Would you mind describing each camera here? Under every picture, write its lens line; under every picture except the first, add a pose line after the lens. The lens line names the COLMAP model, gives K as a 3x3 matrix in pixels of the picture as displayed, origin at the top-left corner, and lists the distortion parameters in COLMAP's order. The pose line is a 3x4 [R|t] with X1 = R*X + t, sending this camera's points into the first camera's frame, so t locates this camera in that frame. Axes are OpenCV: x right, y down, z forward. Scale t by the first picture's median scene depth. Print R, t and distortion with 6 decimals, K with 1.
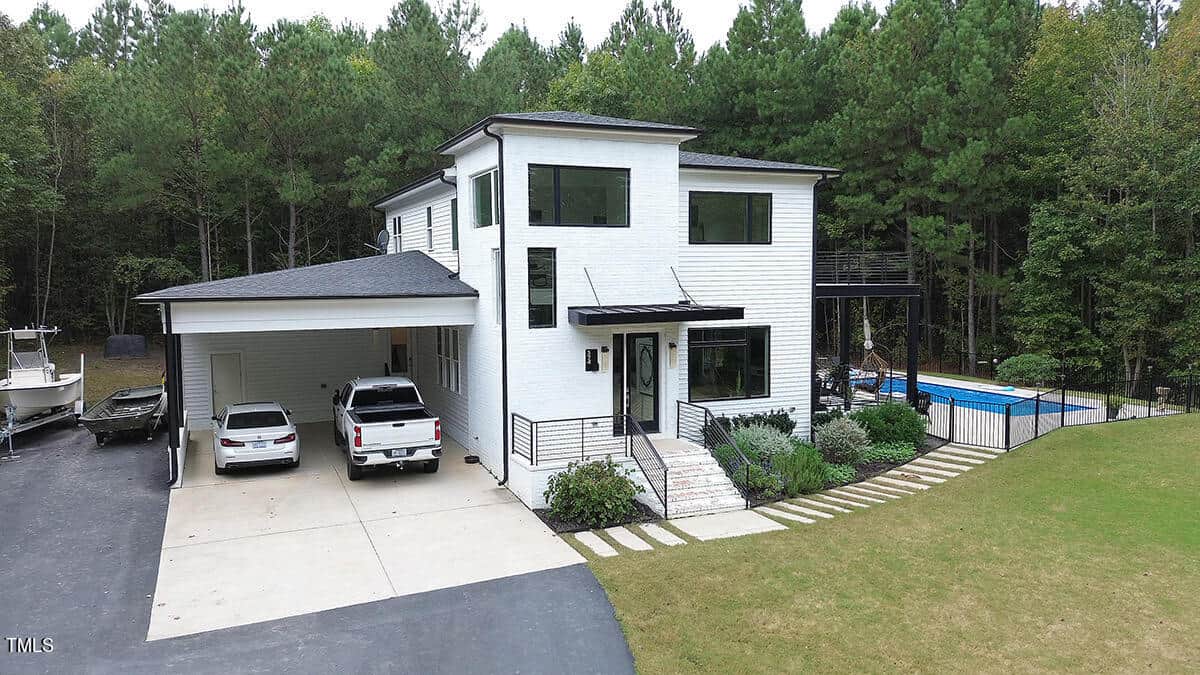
lens RADIAL K [[881.2, 0, 597.3], [0, 881.2, 336.3], [0, 0, 1]] dist [0.061826, -0.063880]
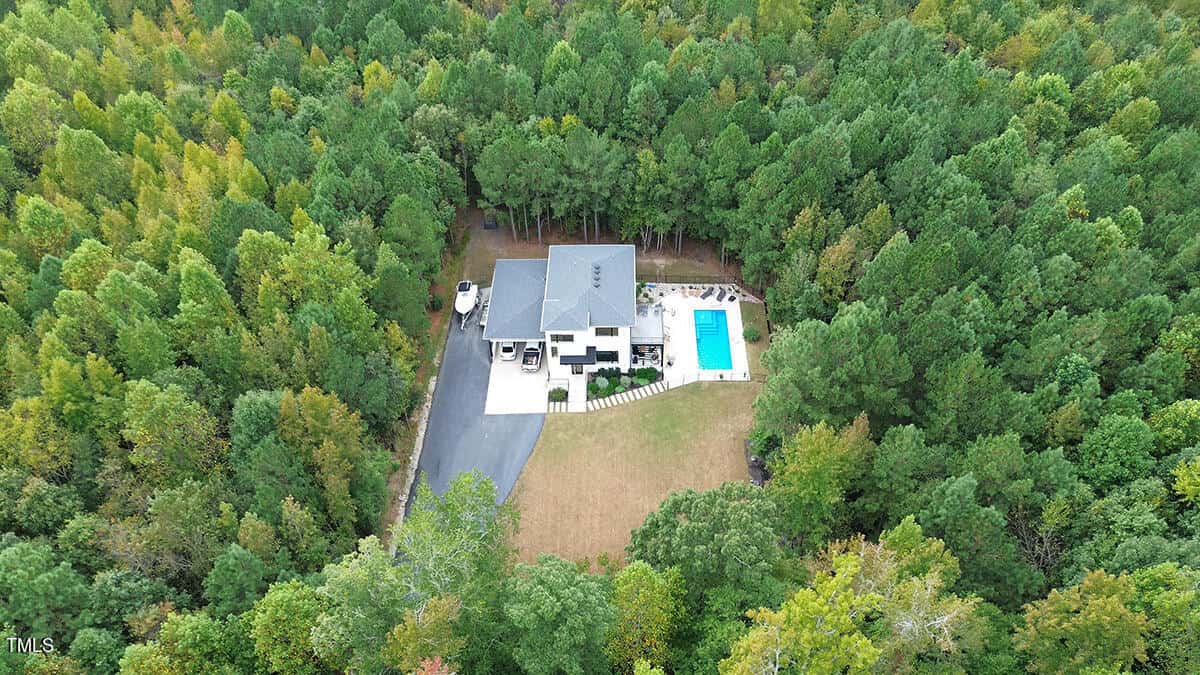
lens RADIAL K [[881.2, 0, 604.8], [0, 881.2, 341.2], [0, 0, 1]] dist [0.061826, -0.063880]
pose [[0.913262, 0.272436, -0.302871, 1.391604], [-0.018680, 0.770699, 0.636926, -2.704341], [0.406943, -0.576023, 0.708939, -1.952062]]
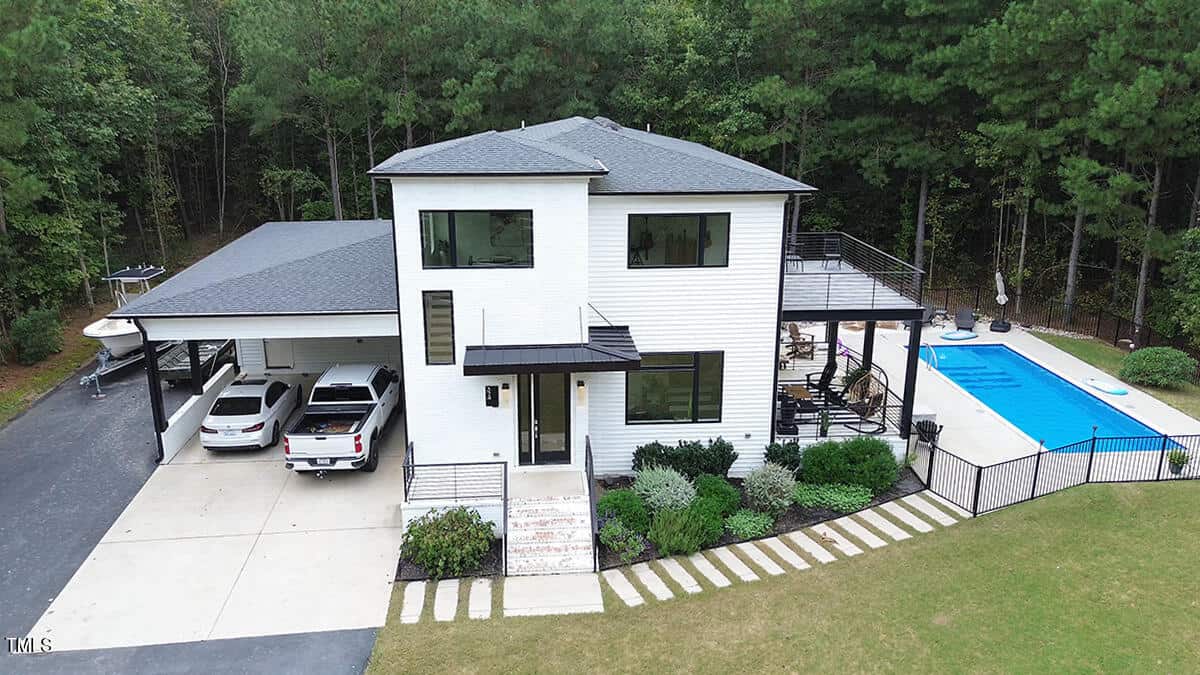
lens RADIAL K [[917.1, 0, 600.2], [0, 917.1, 334.3], [0, 0, 1]] dist [0.051582, -0.036653]
pose [[0.948110, 0.096281, -0.303014, 0.368463], [-0.032299, 0.977282, 0.209466, -0.232565], [0.316298, -0.188810, 0.929681, 0.050267]]
